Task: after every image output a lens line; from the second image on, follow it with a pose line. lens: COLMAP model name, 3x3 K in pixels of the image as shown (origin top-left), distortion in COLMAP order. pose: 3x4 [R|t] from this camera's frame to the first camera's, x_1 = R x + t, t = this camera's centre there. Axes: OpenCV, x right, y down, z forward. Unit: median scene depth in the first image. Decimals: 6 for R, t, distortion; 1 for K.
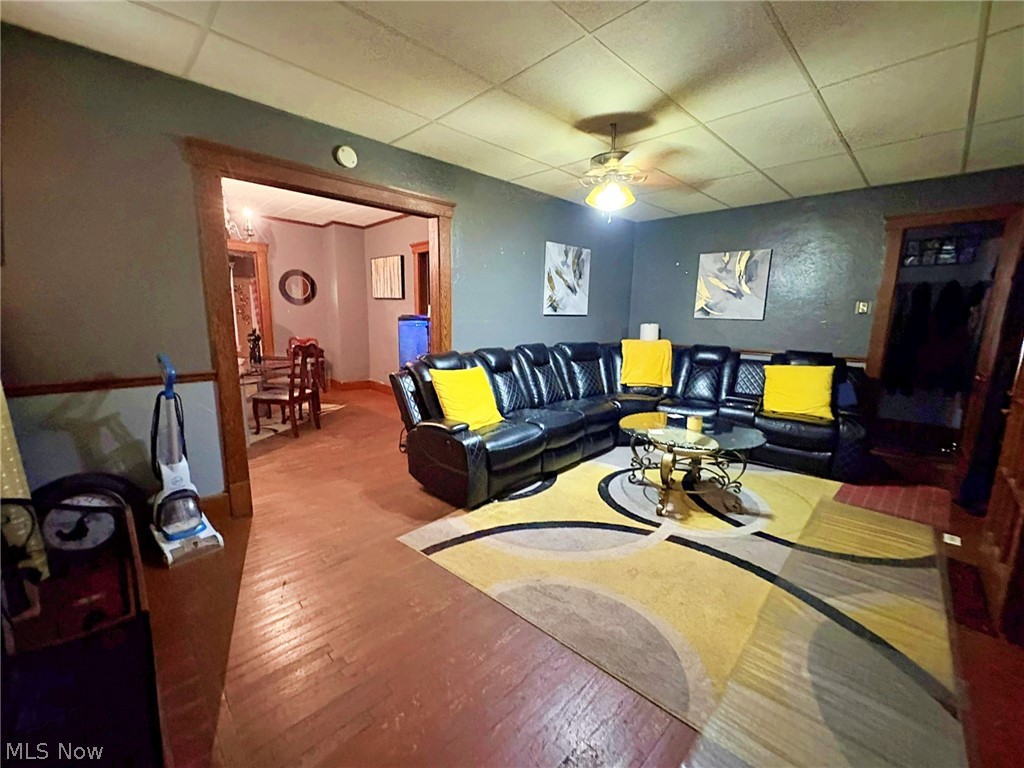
lens RADIAL K [[416.9, 0, 512.0], [0, 416.9, 384.0], [0, 0, 1]] dist [0.000225, 0.000005]
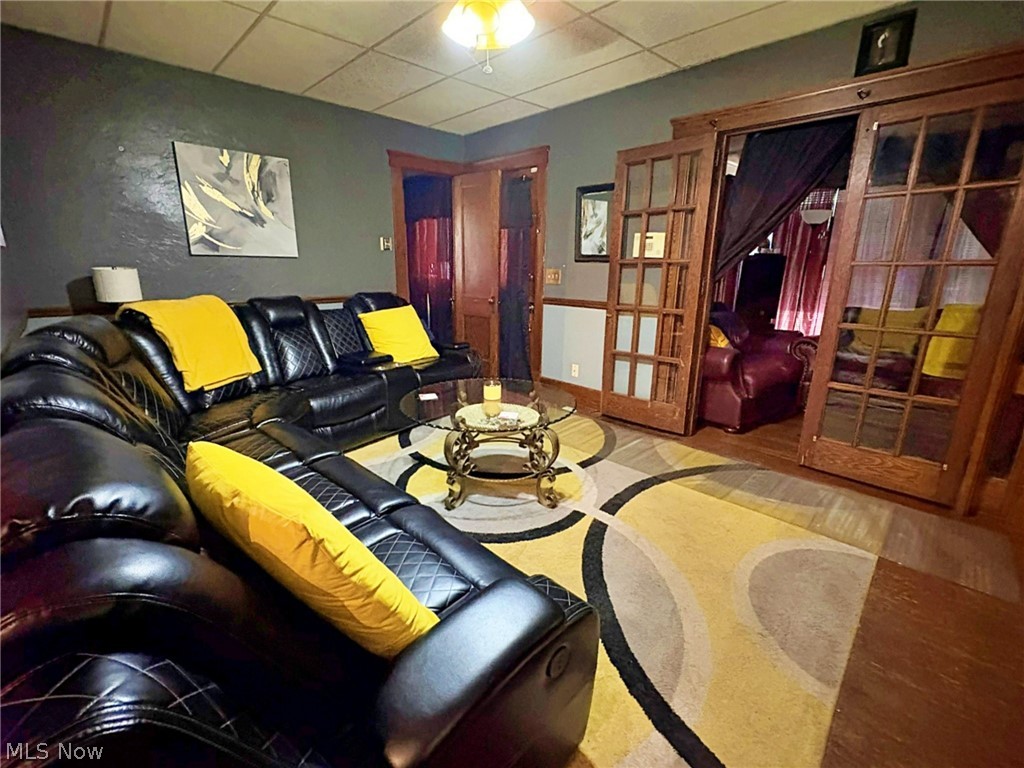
lens RADIAL K [[464.0, 0, 512.0], [0, 464.0, 384.0], [0, 0, 1]] dist [-0.001199, -0.000016]
pose [[0.016838, -0.270014, 0.962709, -0.426483], [0.156897, 0.951631, 0.264162, -0.152541], [-0.987471, 0.146598, 0.058388, 0.954835]]
